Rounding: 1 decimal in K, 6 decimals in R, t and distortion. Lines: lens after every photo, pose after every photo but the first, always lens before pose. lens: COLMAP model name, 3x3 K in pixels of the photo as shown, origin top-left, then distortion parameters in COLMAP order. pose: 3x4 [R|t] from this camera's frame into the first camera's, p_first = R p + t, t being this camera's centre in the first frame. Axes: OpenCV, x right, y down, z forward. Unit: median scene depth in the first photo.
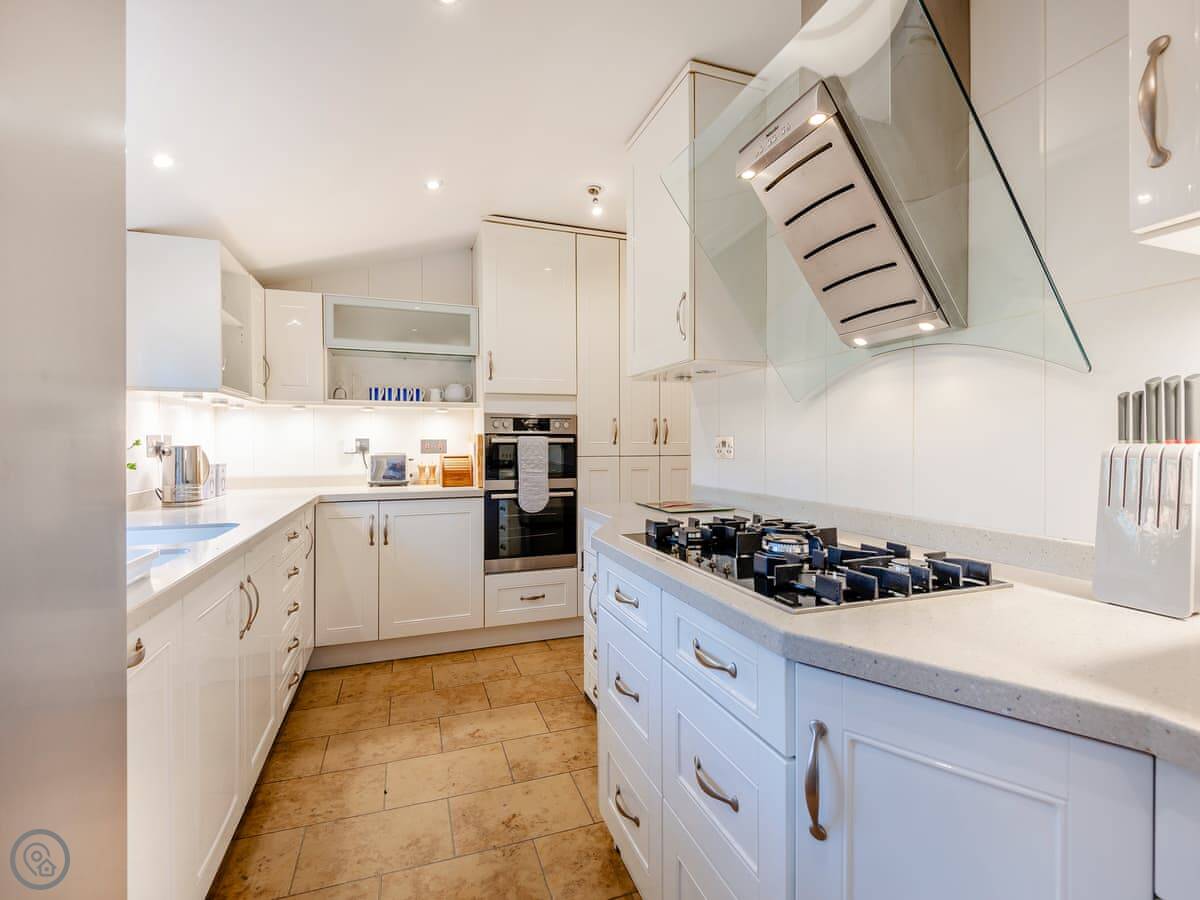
lens RADIAL K [[537.6, 0, 600.7], [0, 537.6, 442.9], [0, 0, 1]] dist [0.030511, -0.017157]
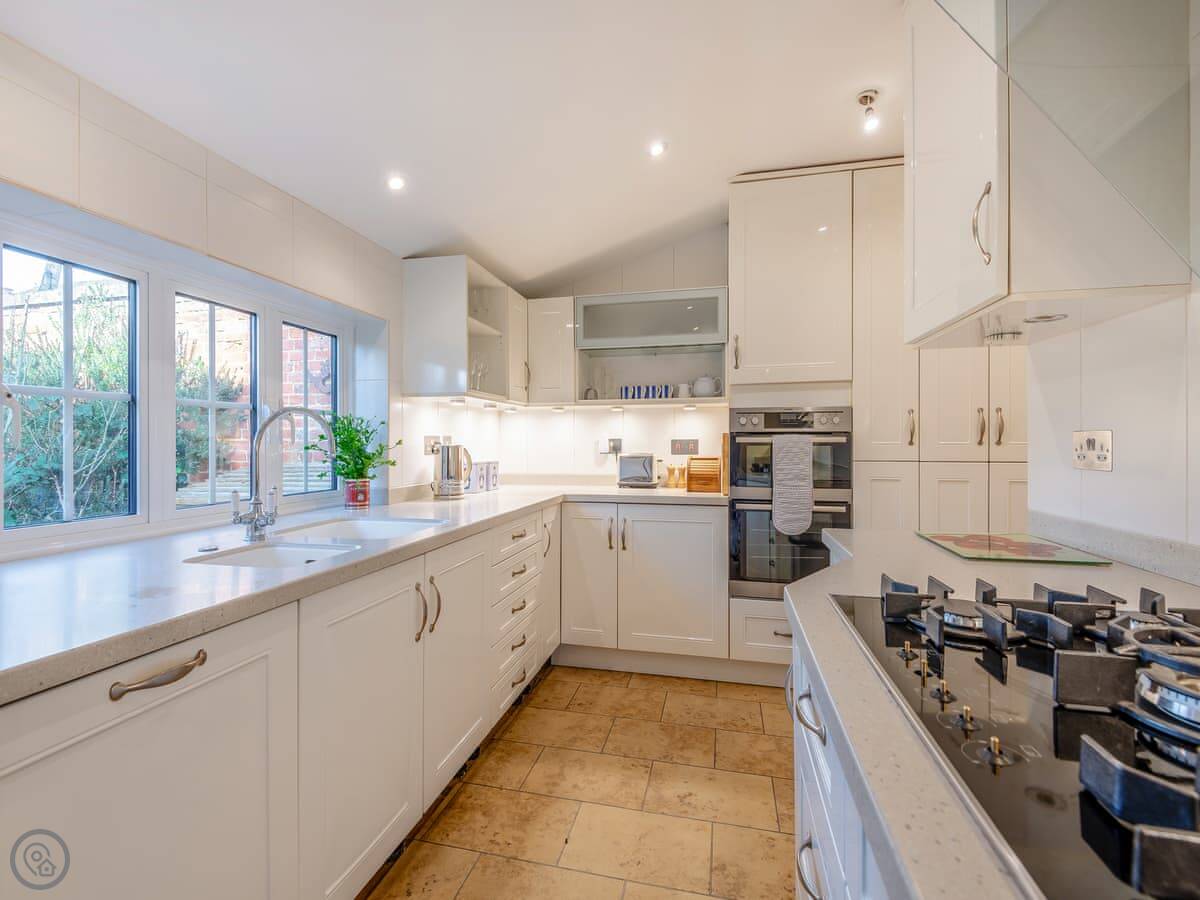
lens RADIAL K [[537.6, 0, 600.7], [0, 537.6, 442.9], [0, 0, 1]] dist [0.030511, -0.017157]
pose [[0.846745, 0.000319, -0.531999, 0.067691], [-0.001204, 0.999998, -0.001317, 0.001422], [0.531998, 0.001755, 0.846744, 0.168005]]
